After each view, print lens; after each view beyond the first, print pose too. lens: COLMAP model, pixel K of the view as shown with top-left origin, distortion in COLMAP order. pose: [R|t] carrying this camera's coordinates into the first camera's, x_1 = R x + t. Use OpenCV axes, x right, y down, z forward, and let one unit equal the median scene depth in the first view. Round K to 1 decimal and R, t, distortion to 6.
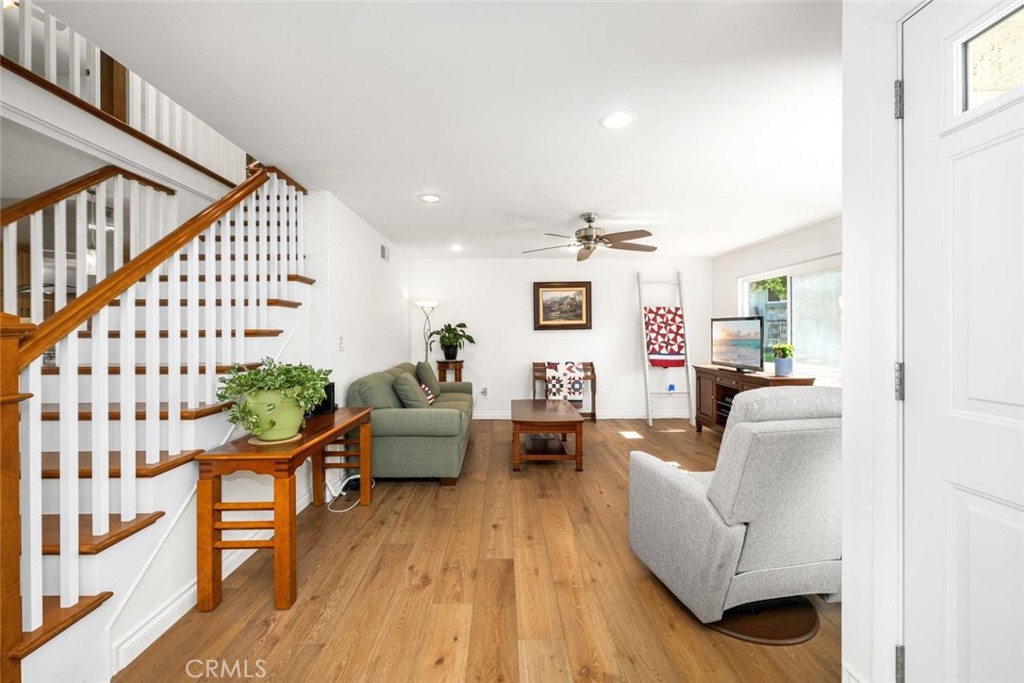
lens RADIAL K [[412.4, 0, 505.7], [0, 412.4, 335.3], [0, 0, 1]] dist [-0.000063, -0.000561]
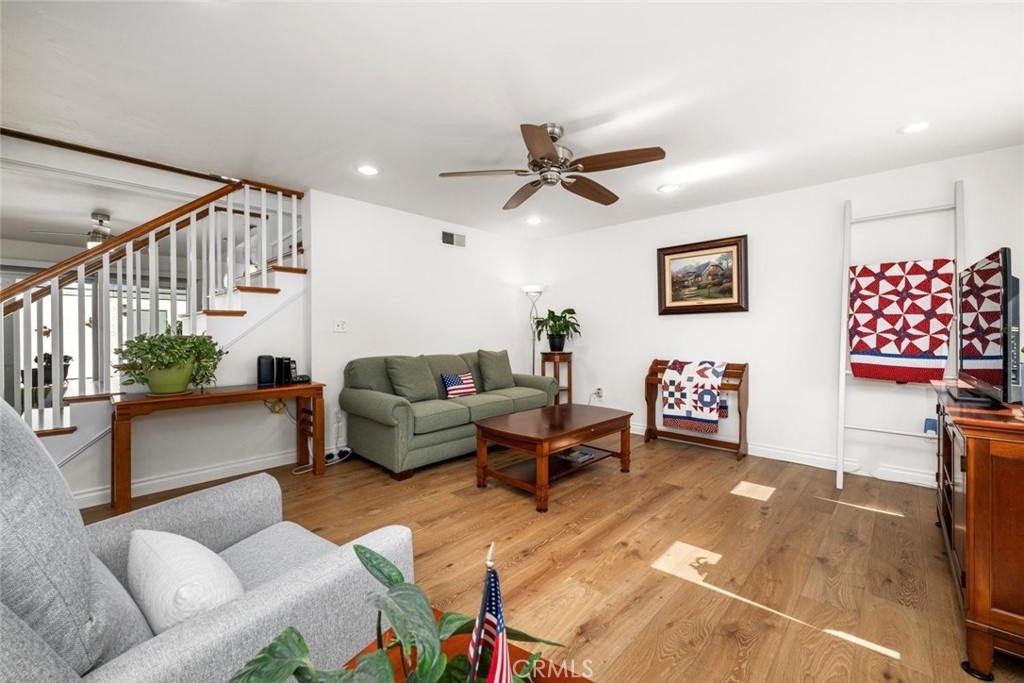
lens RADIAL K [[412.4, 0, 509.2], [0, 412.4, 336.8], [0, 0, 1]] dist [-0.000063, -0.000561]
pose [[0.710427, 0.009919, -0.703701, 0.403800], [-0.006628, 0.999951, 0.007404, 0.022462], [0.703739, -0.000596, 0.710458, 0.311768]]
